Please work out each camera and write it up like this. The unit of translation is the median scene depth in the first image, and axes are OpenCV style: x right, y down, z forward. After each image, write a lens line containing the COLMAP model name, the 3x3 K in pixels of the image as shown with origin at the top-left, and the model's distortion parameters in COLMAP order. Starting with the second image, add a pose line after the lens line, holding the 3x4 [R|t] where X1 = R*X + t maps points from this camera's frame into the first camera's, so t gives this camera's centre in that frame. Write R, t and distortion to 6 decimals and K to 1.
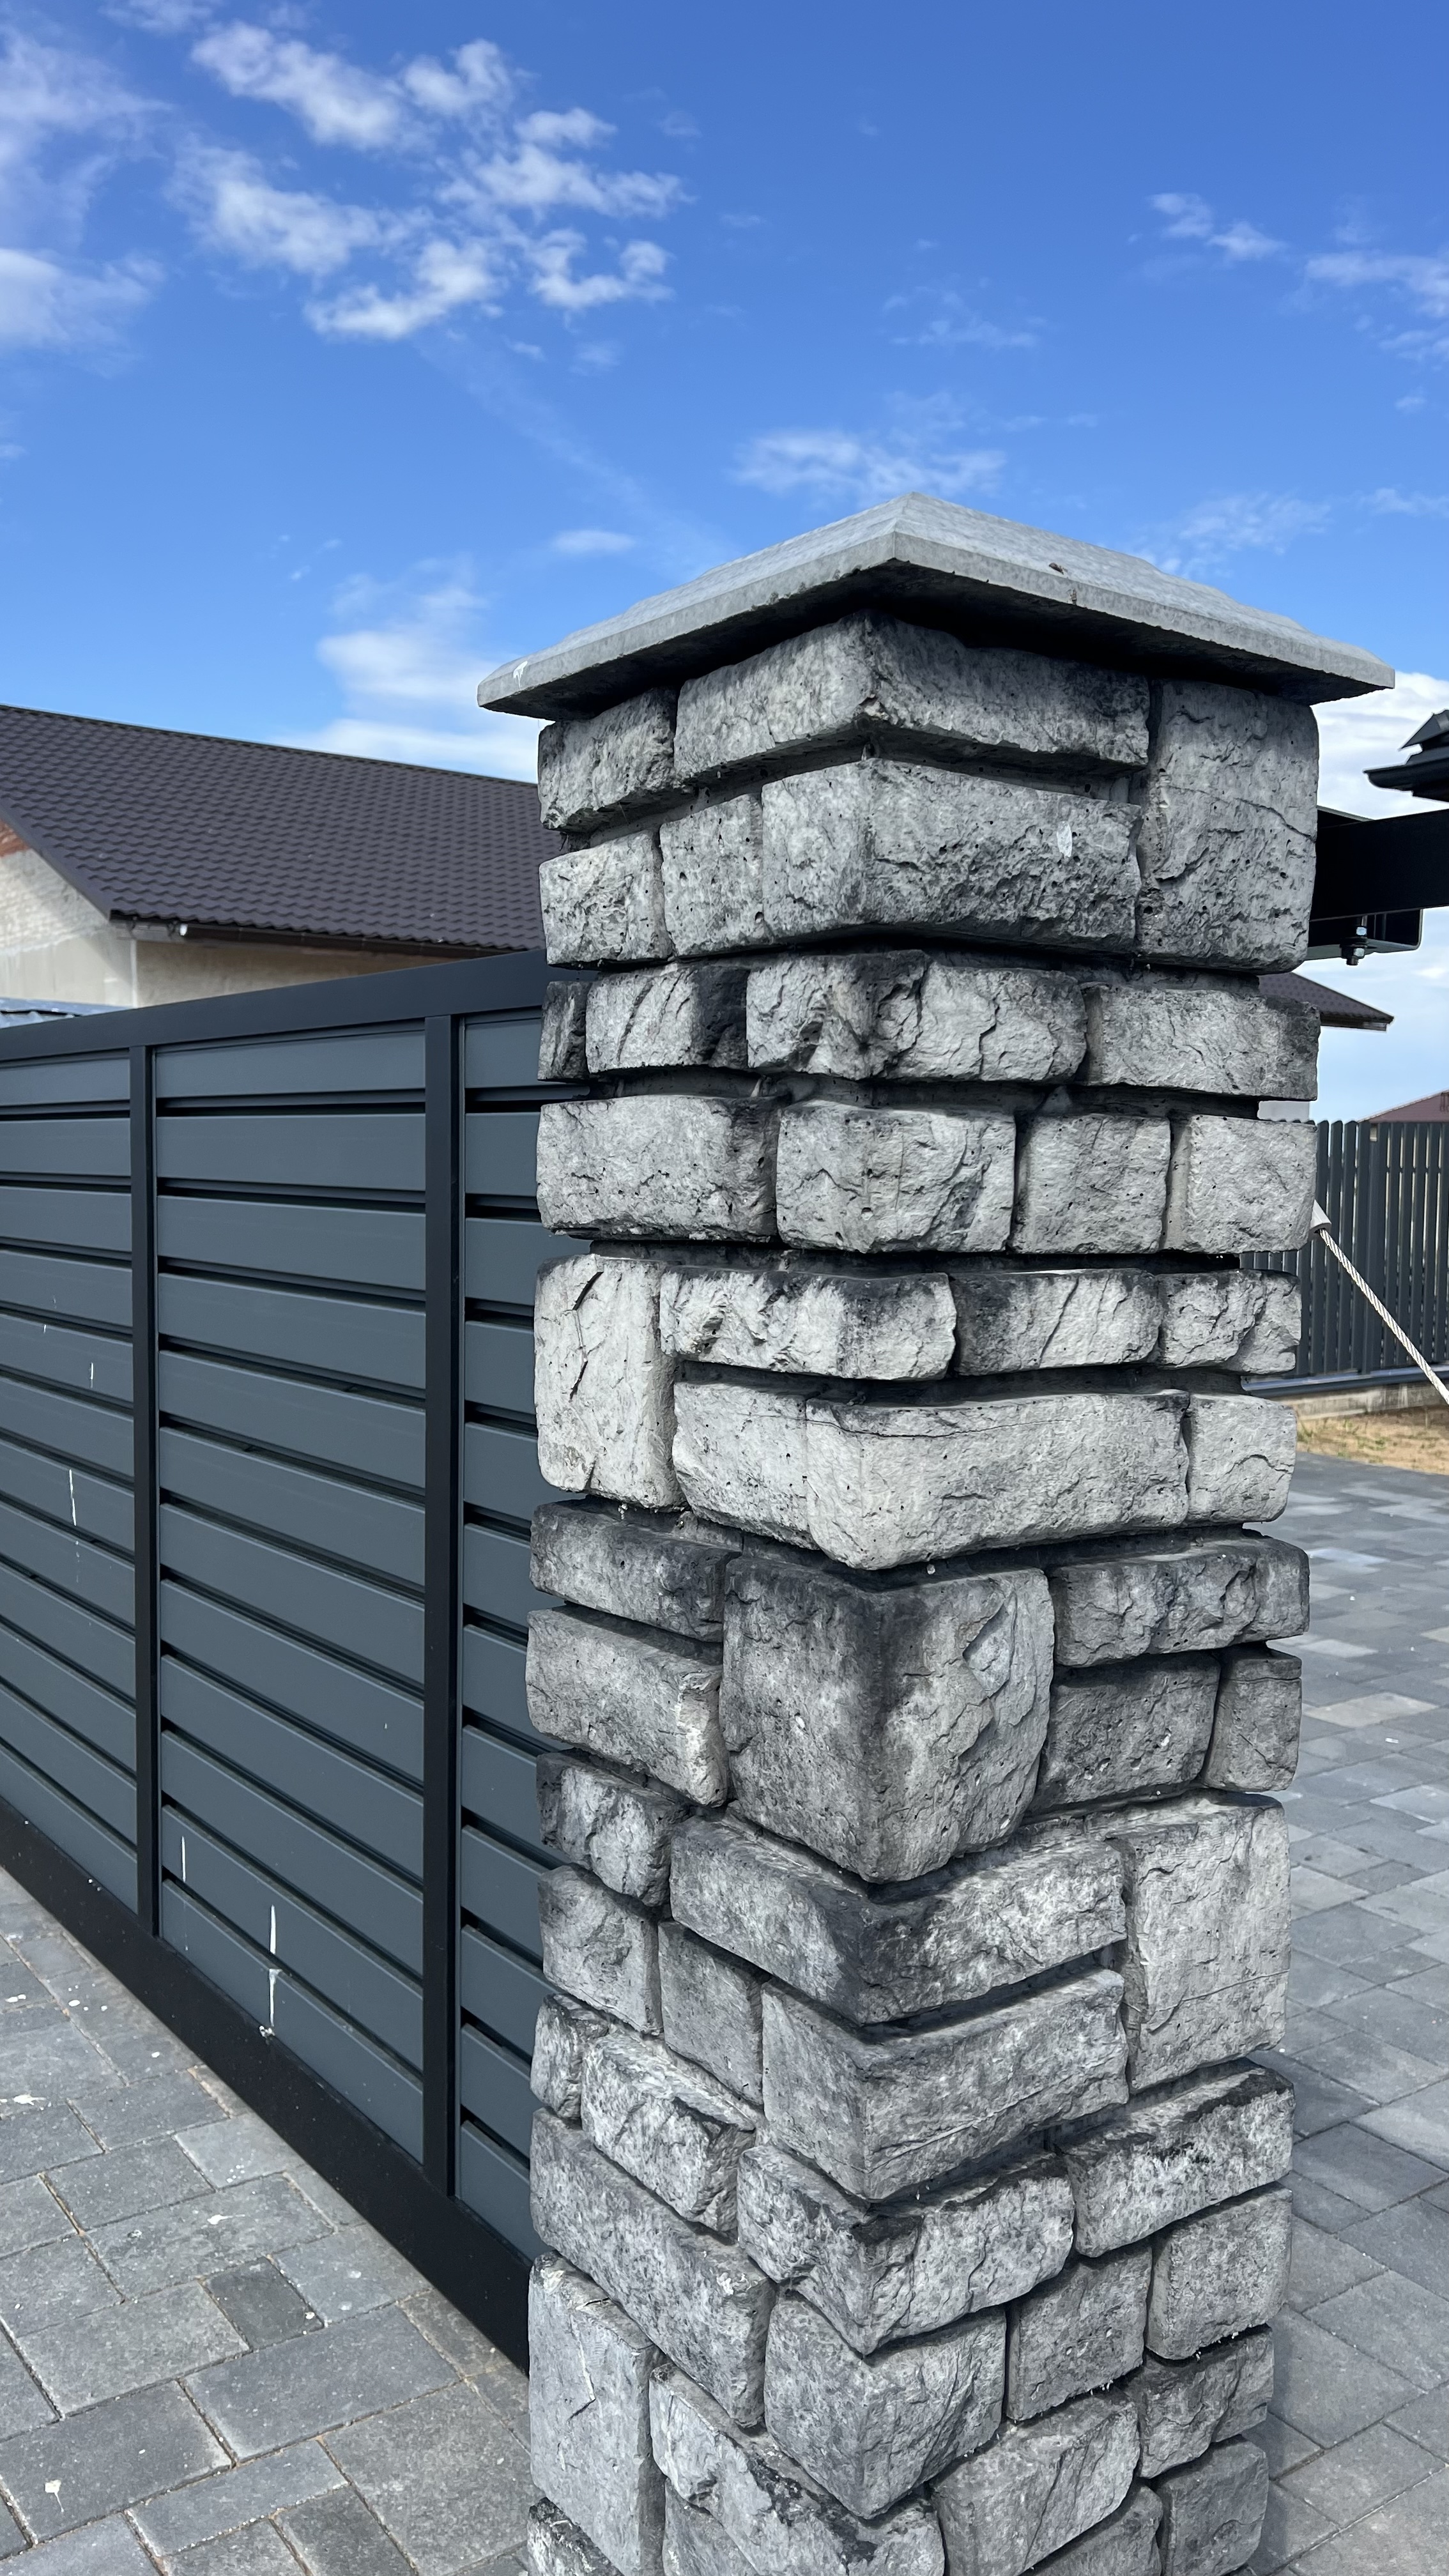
lens RADIAL K [[1941.7, 0, 713.5], [0, 1941.7, 1303.1], [0, 0, 1]] dist [0.083360, -0.133183]
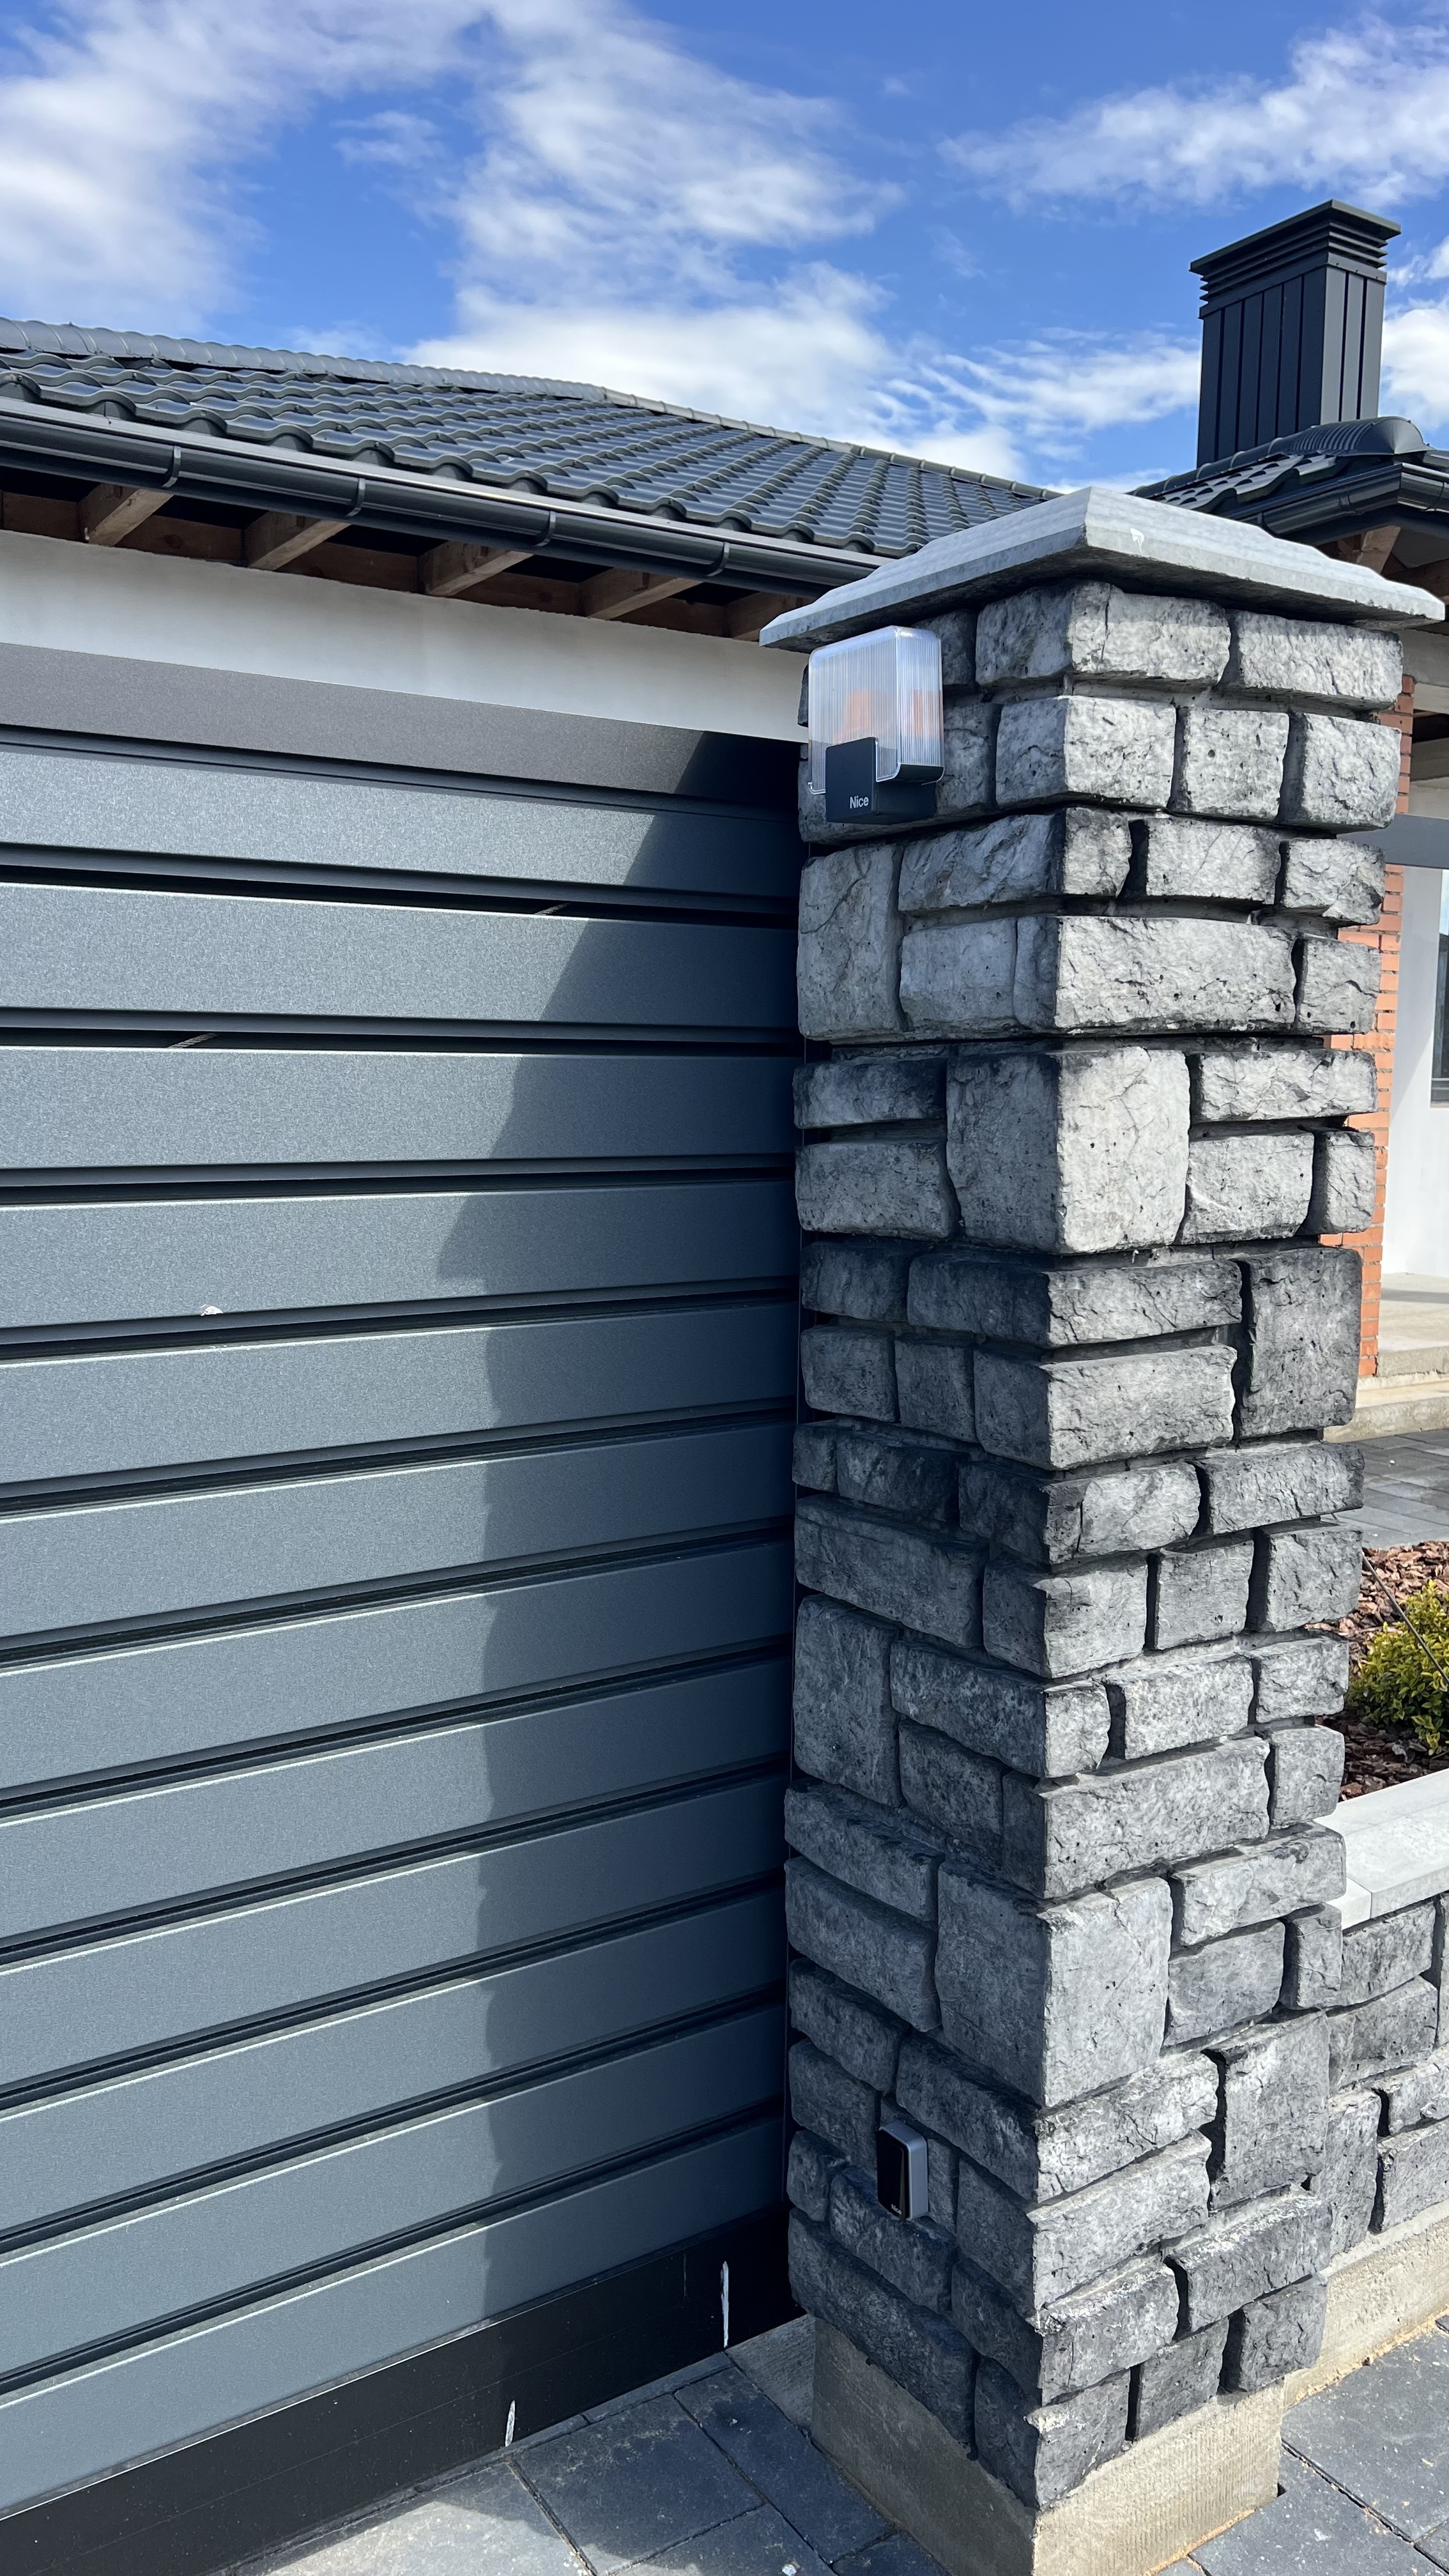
lens RADIAL K [[1932.8, 0, 733.3], [0, 1932.8, 1292.6], [0, 0, 1]] dist [0.151279, -0.371122]
pose [[0.043085, -0.126715, 0.991003, -1.402759], [0.066007, 0.990118, 0.123732, -0.043799], [-0.996889, 0.060082, 0.051023, 1.291187]]
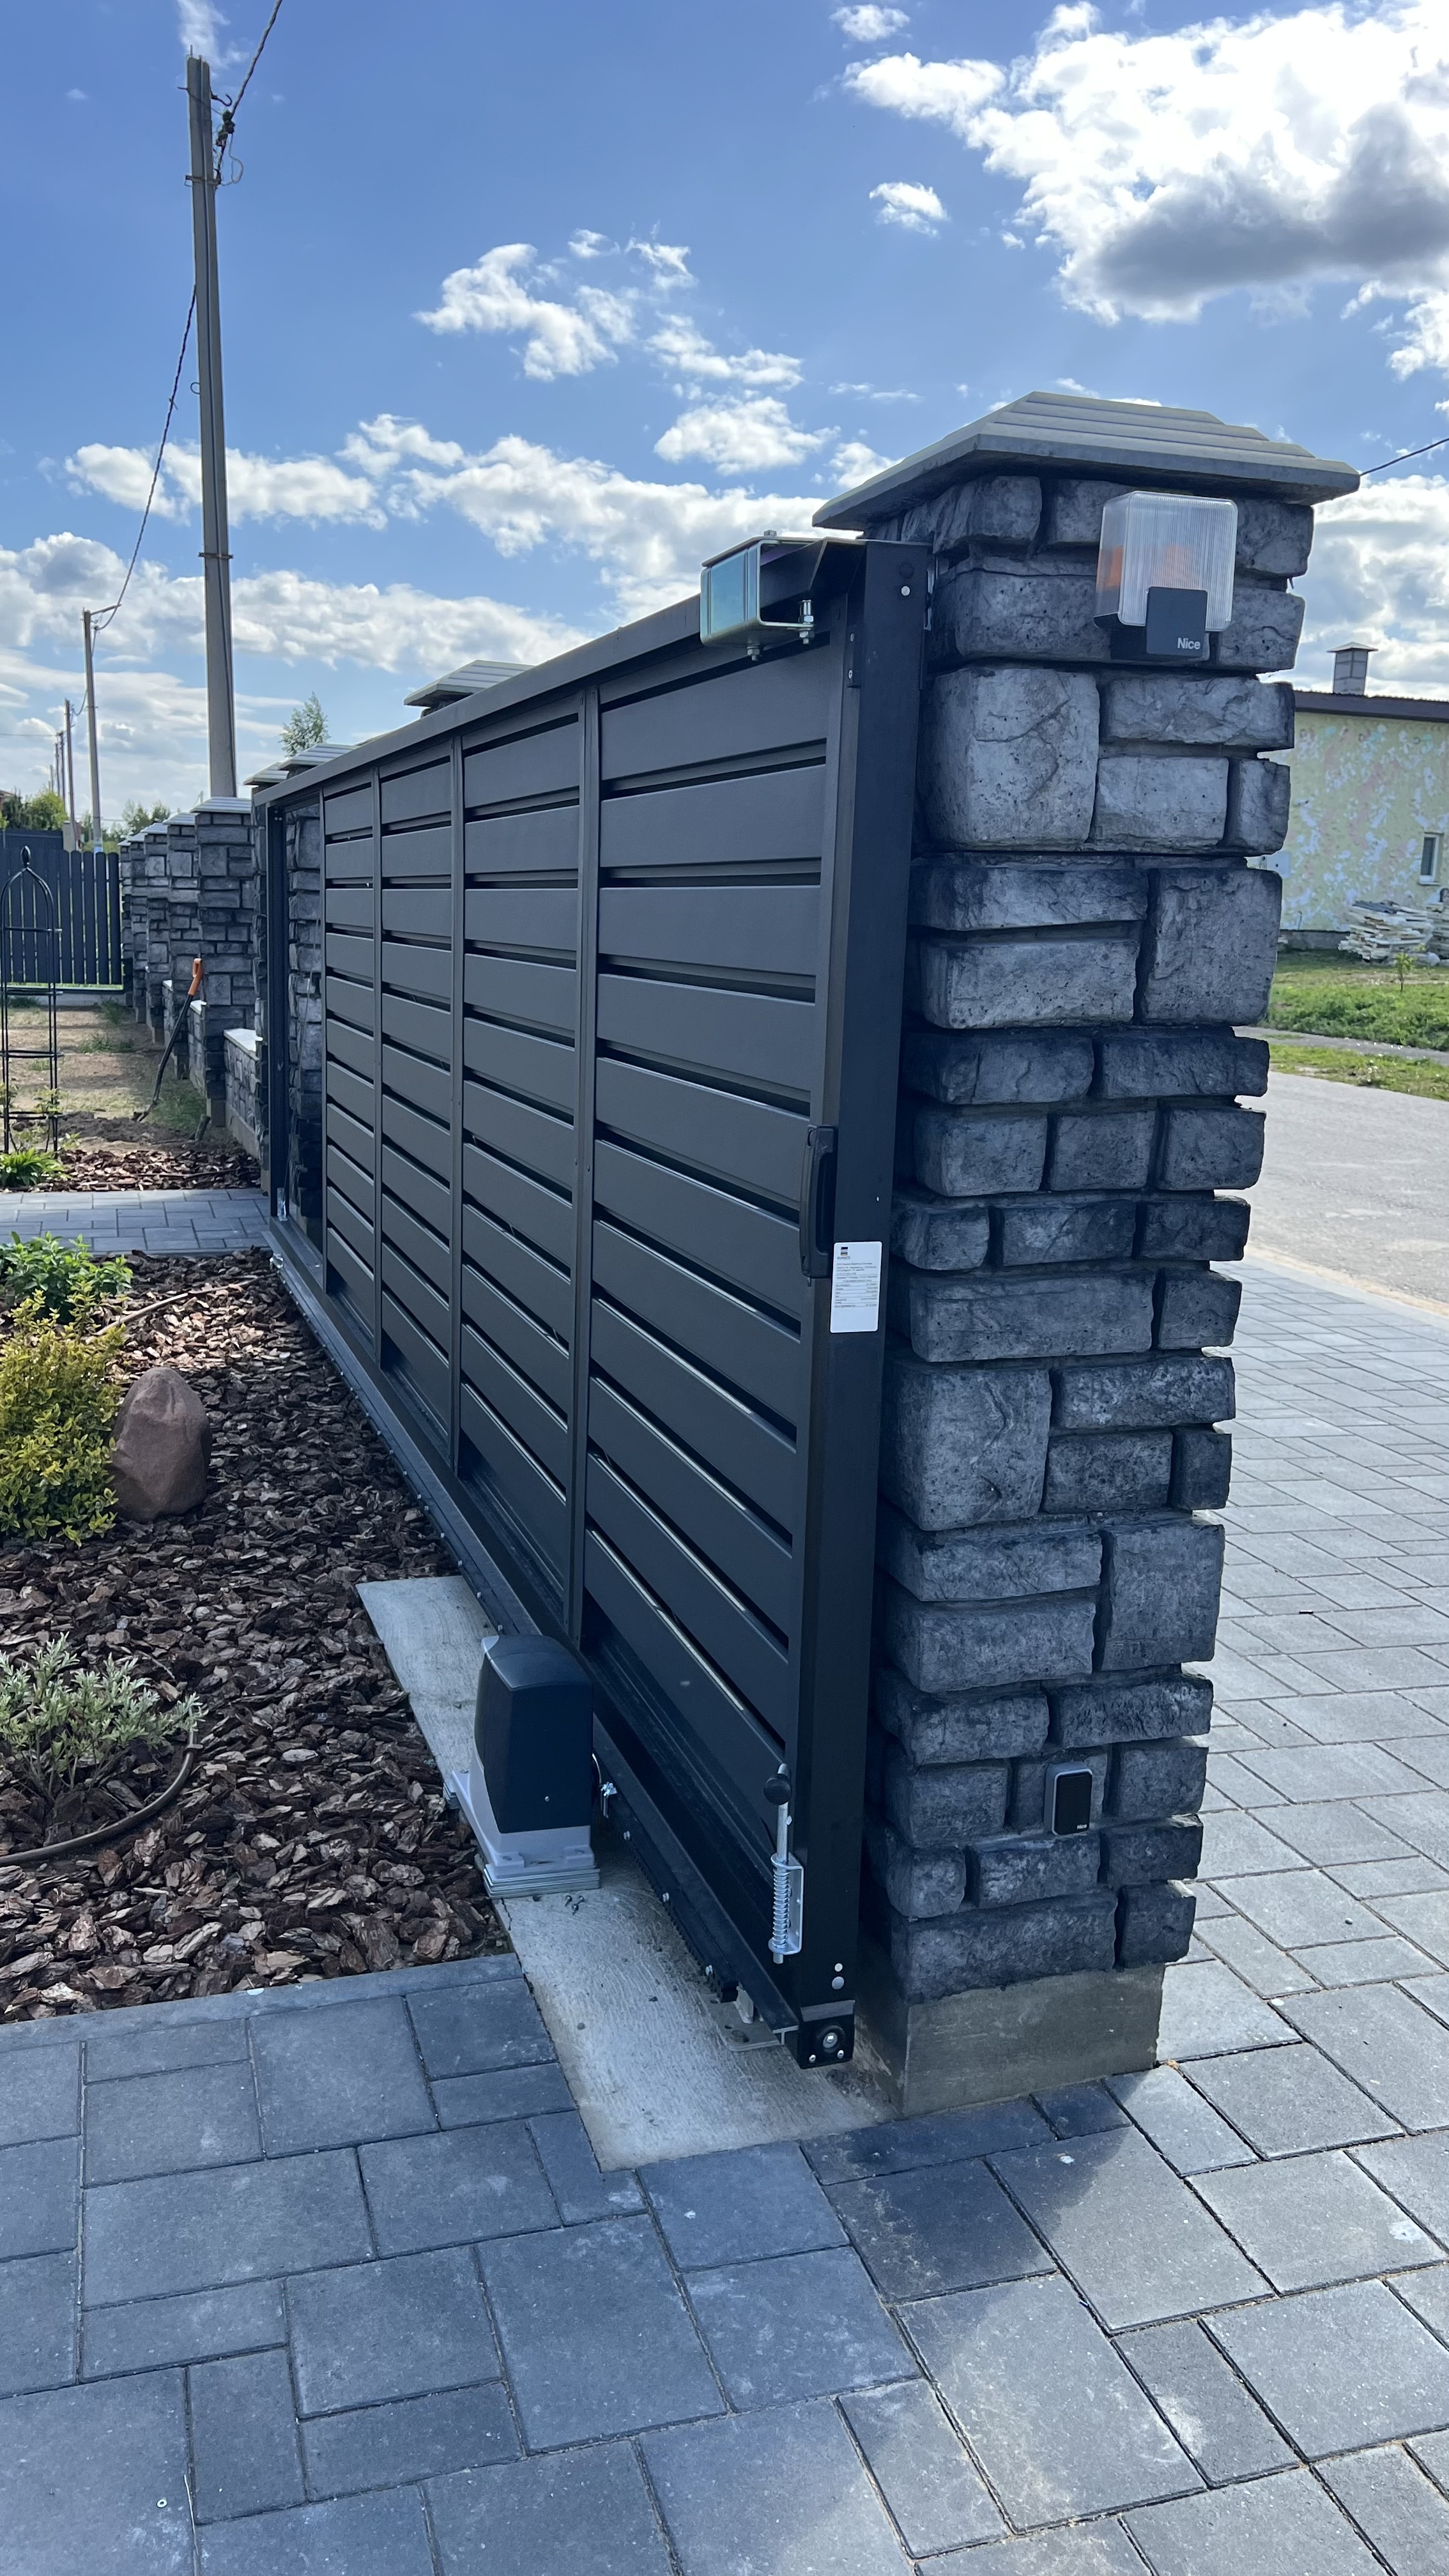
lens RADIAL K [[1933.3, 0, 715.0], [0, 1933.3, 1281.7], [0, 0, 1]] dist [0.131648, -0.308384]
pose [[-0.951842, -0.097730, 0.290595, -0.161589], [-0.020360, 0.965890, 0.258150, -0.110829], [-0.305911, 0.239802, -0.921365, 2.940488]]
